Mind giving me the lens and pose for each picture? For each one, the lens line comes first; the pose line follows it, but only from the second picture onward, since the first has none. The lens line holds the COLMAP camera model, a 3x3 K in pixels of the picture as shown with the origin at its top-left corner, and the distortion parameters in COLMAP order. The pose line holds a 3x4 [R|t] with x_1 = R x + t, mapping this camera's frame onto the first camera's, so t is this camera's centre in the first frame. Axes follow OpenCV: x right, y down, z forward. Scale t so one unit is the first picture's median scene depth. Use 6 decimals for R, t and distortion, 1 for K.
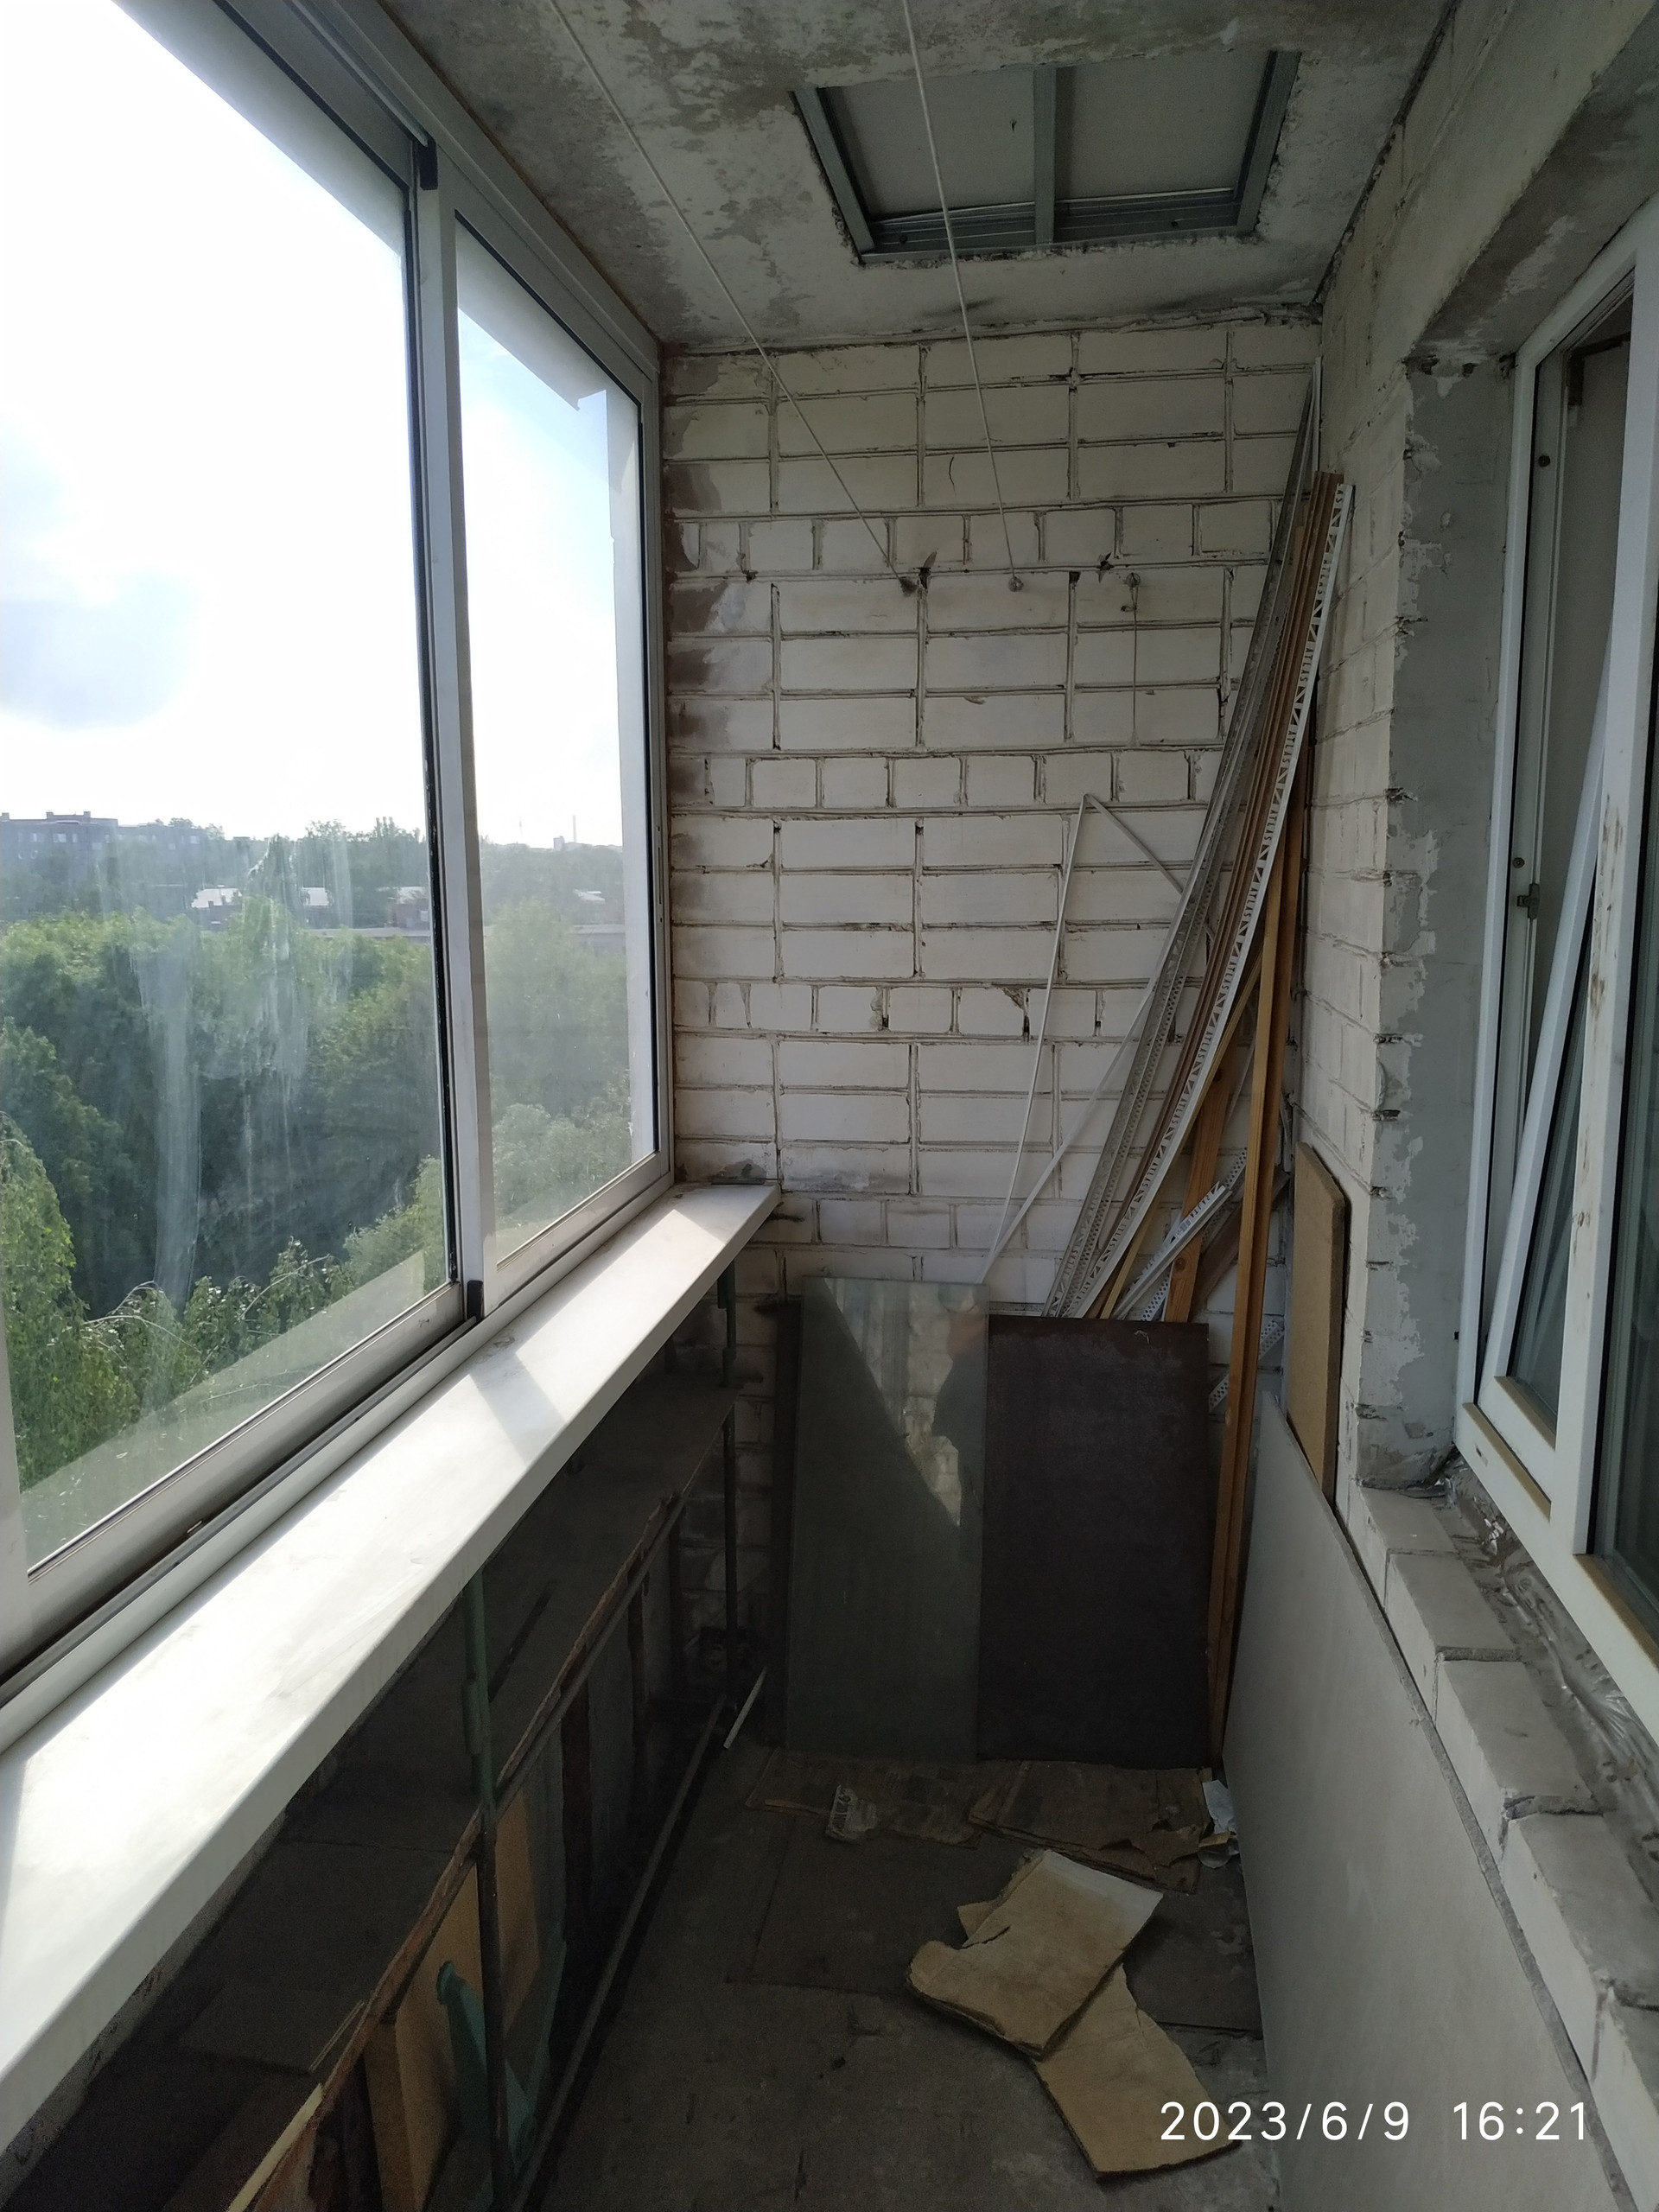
lens RADIAL K [[1618.4, 0, 828.5], [0, 1618.4, 1105.1], [0, 0, 1]] dist [-0.013066, 0.002142]
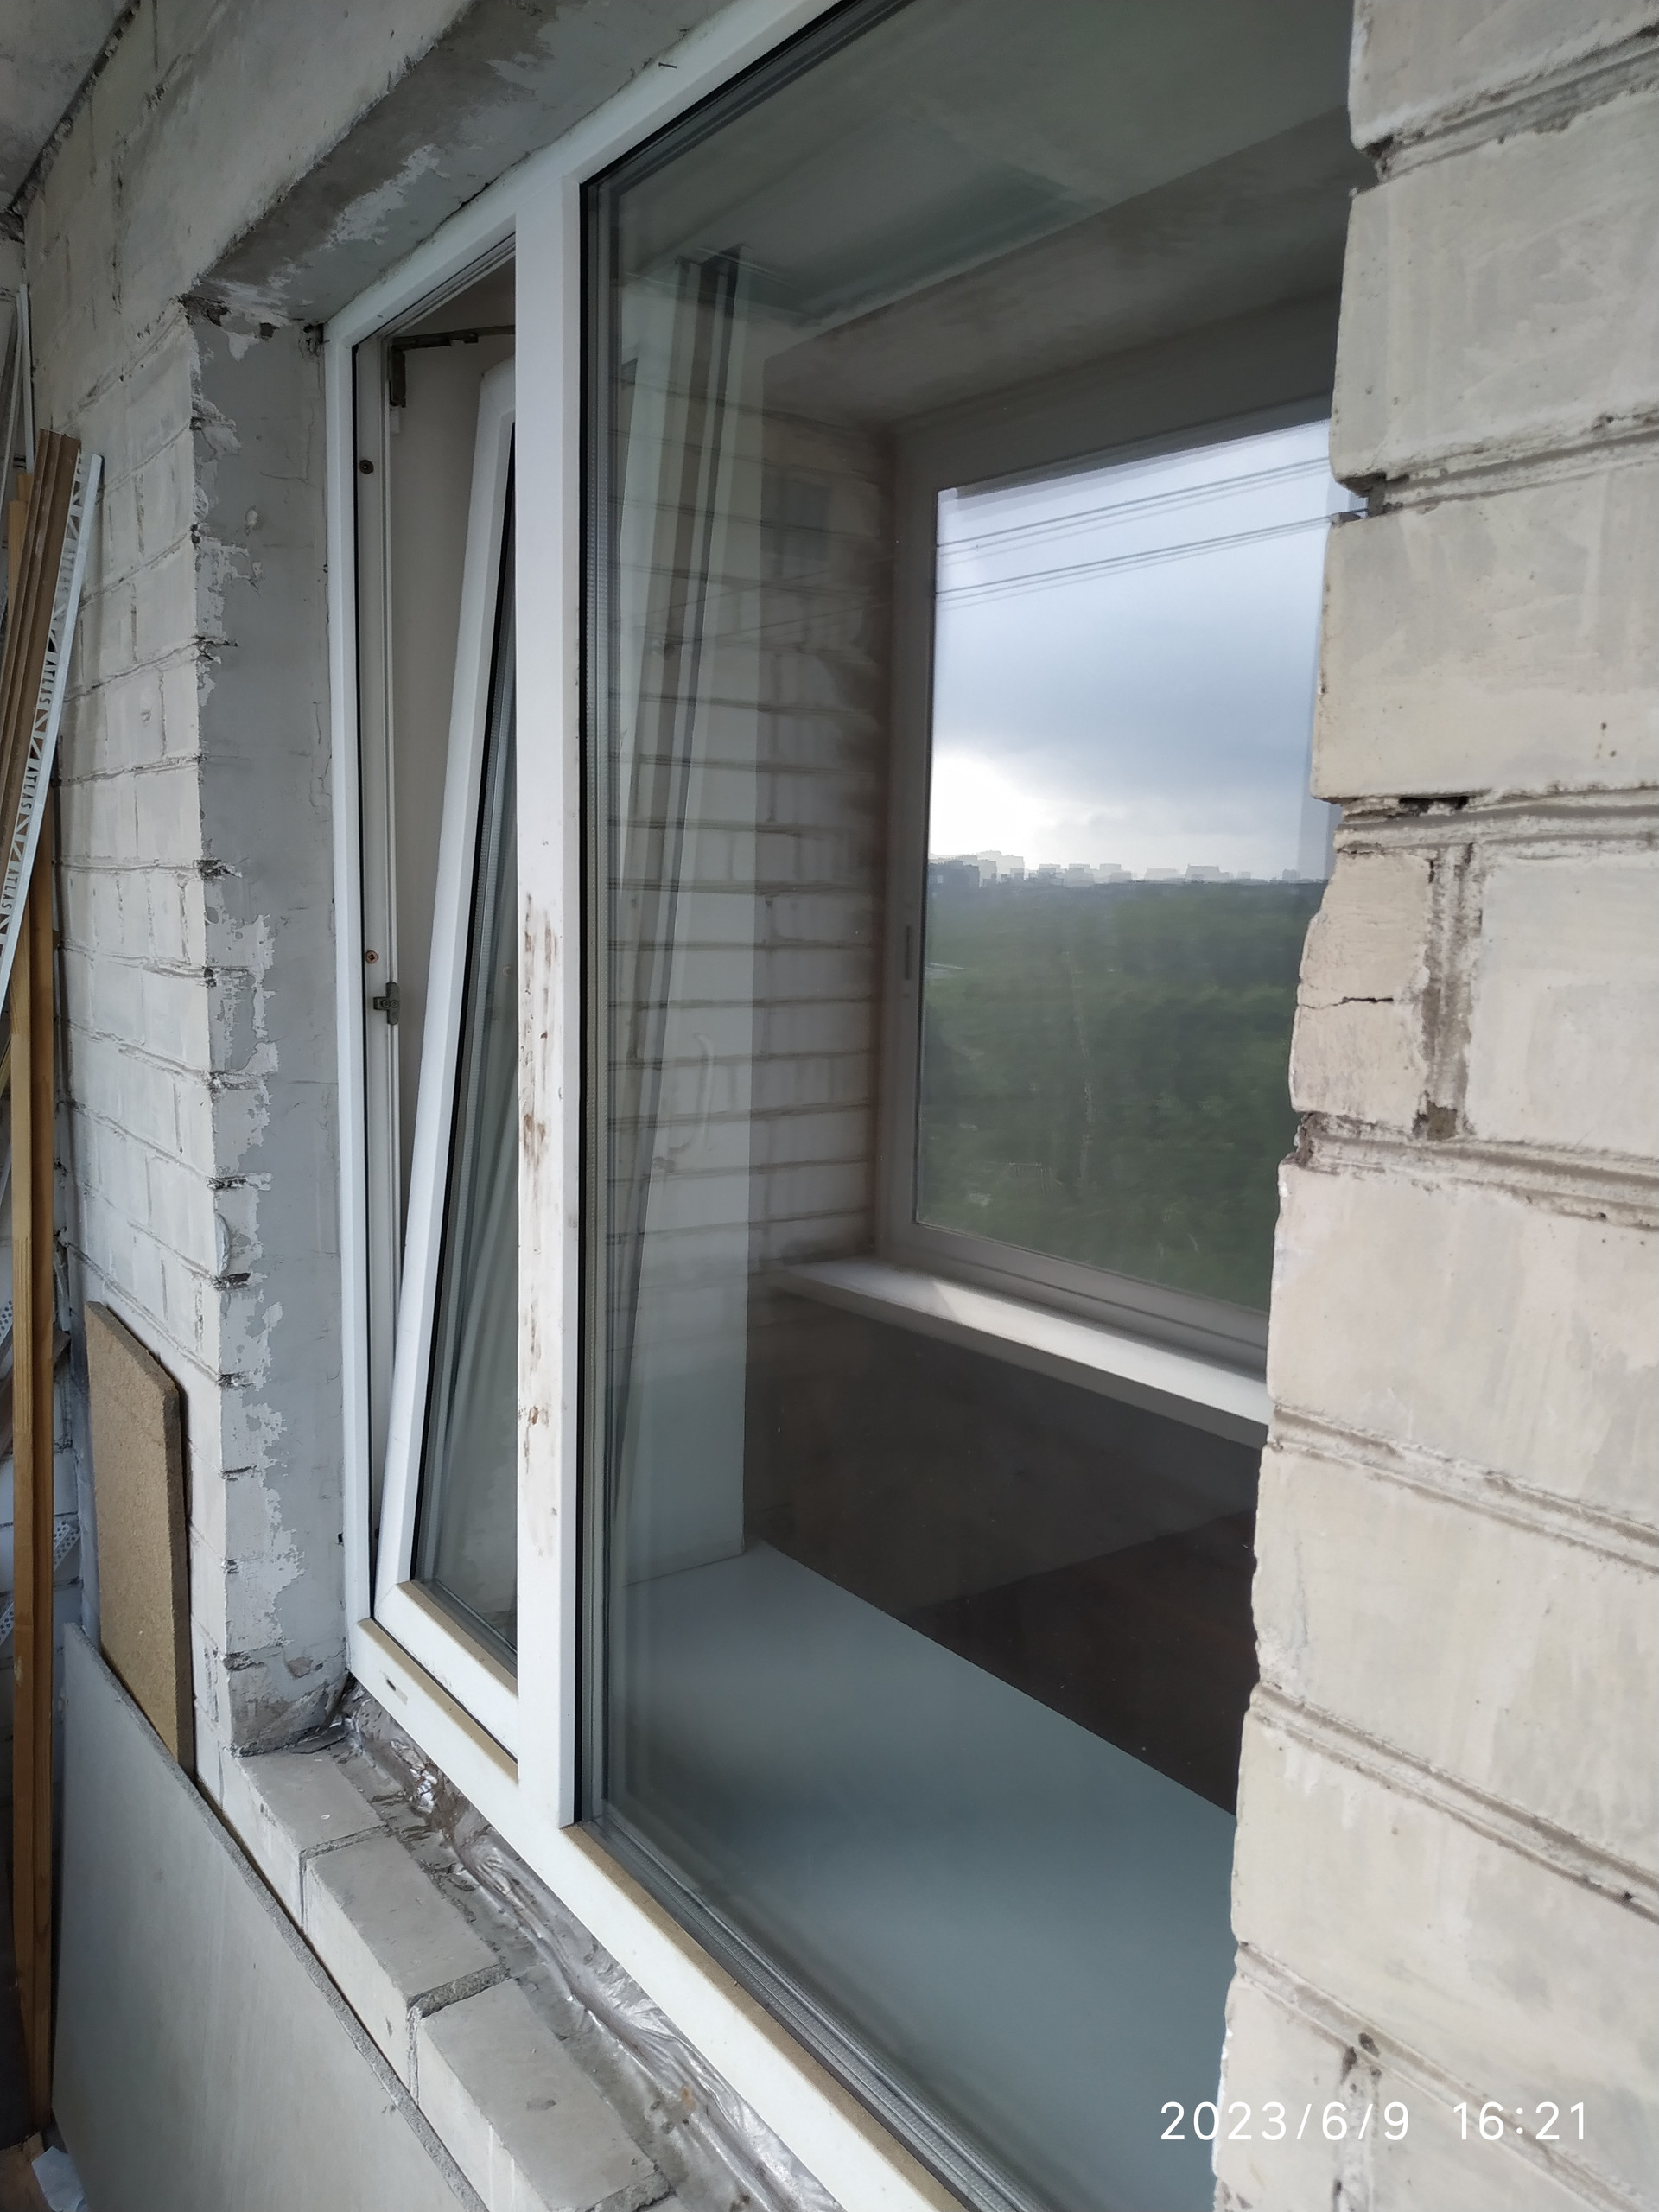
lens RADIAL K [[1618.4, 0, 820.2], [0, 1618.4, 1104.7], [0, 0, 1]] dist [-0.013066, 0.002142]
pose [[0.714640, -0.074110, 0.695555, 0.015934], [0.084498, 0.996236, 0.019331, -0.071641], [-0.694370, 0.044959, 0.718212, 0.257327]]
